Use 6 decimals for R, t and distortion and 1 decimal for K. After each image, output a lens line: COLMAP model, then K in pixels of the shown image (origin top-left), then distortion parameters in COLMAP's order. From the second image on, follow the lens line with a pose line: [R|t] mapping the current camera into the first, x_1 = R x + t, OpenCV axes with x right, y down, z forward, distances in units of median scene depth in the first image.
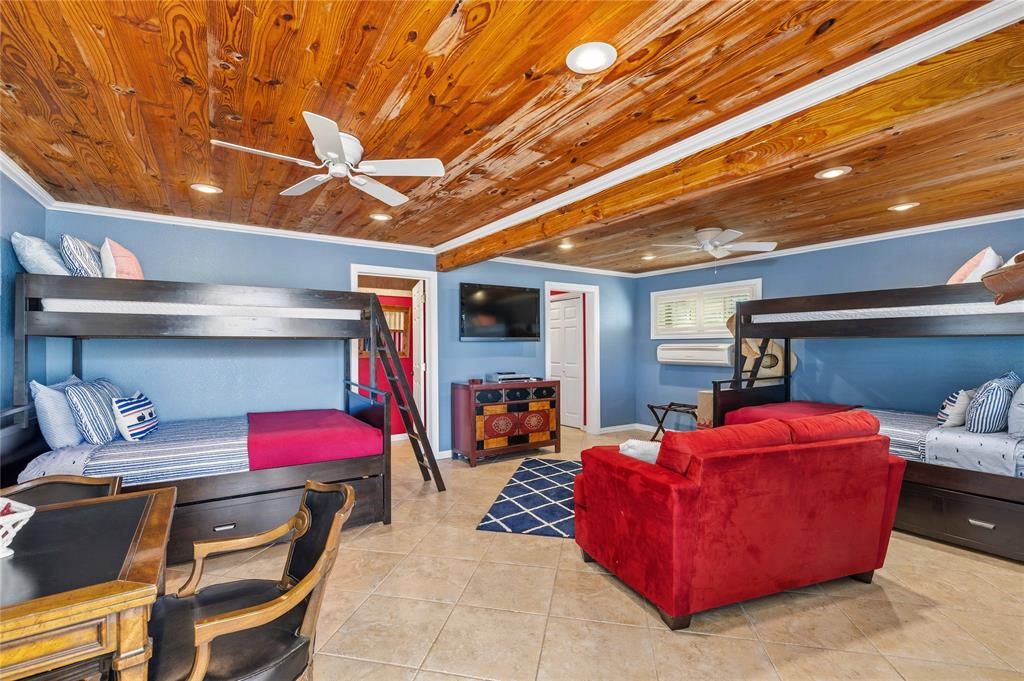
lens RADIAL K [[449.3, 0, 507.9], [0, 449.3, 343.0], [0, 0, 1]] dist [0.002148, 0.000918]
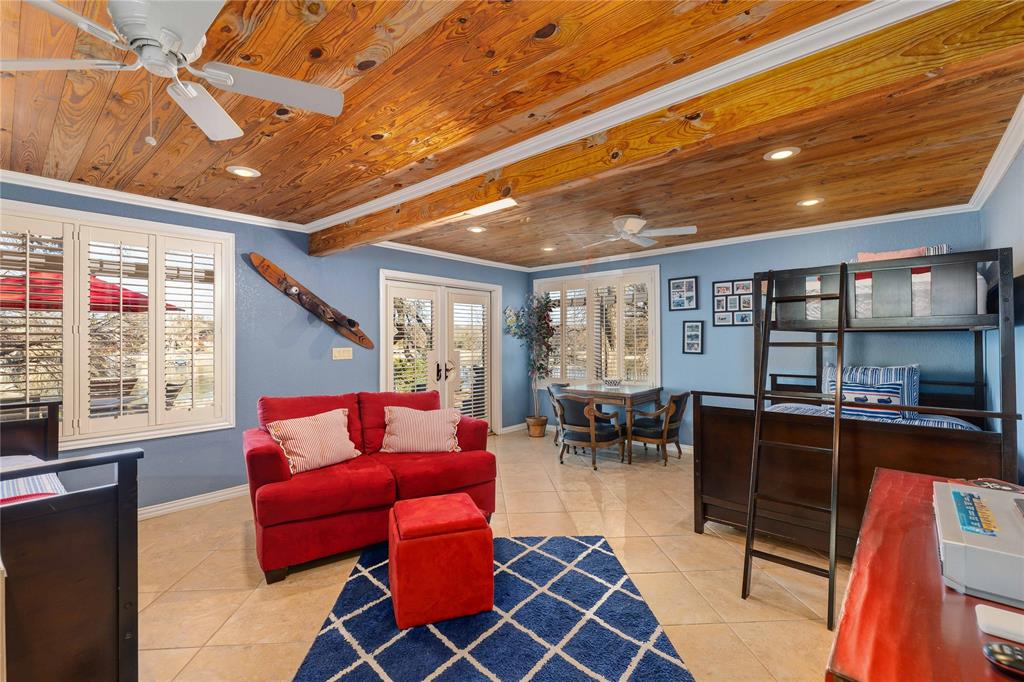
lens RADIAL K [[449.3, 0, 511.0], [0, 449.3, 339.2], [0, 0, 1]] dist [0.002148, 0.000918]
pose [[-0.962879, 0.006862, -0.269847, 0.364291], [0.008744, 0.999945, -0.005772, 0.004452], [0.269792, -0.007918, -0.962886, 1.843974]]
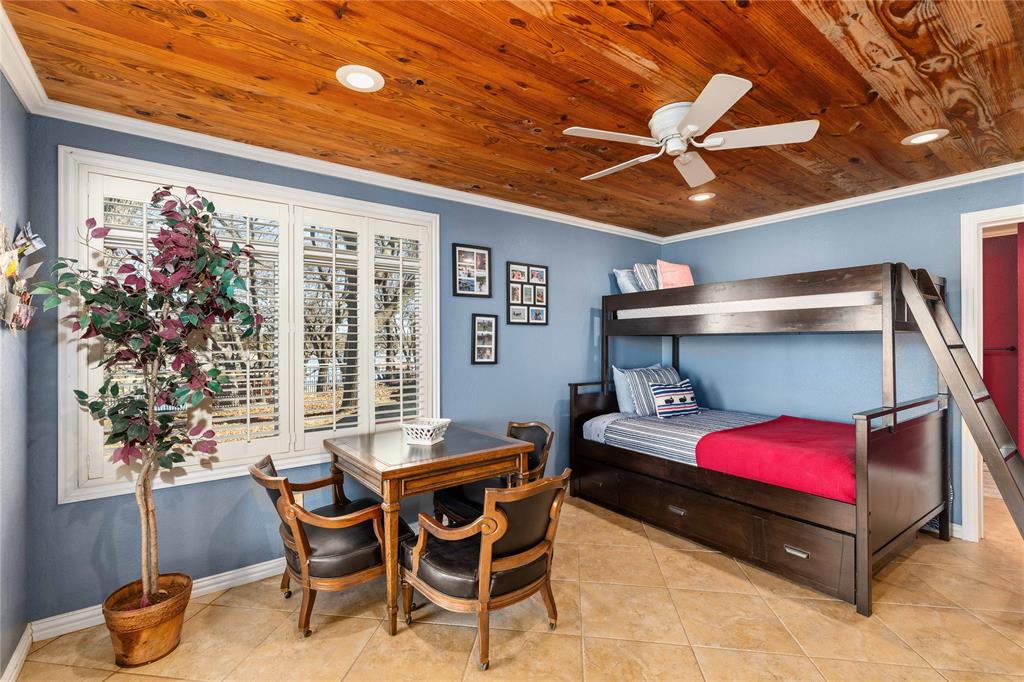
lens RADIAL K [[449.3, 0, 506.1], [0, 449.3, 341.0], [0, 0, 1]] dist [0.002148, 0.000918]
pose [[0.064091, 0.001410, -0.997943, 0.368768], [0.007475, 0.999970, 0.001893, -0.003419], [0.997916, -0.007581, 0.064079, 0.453167]]
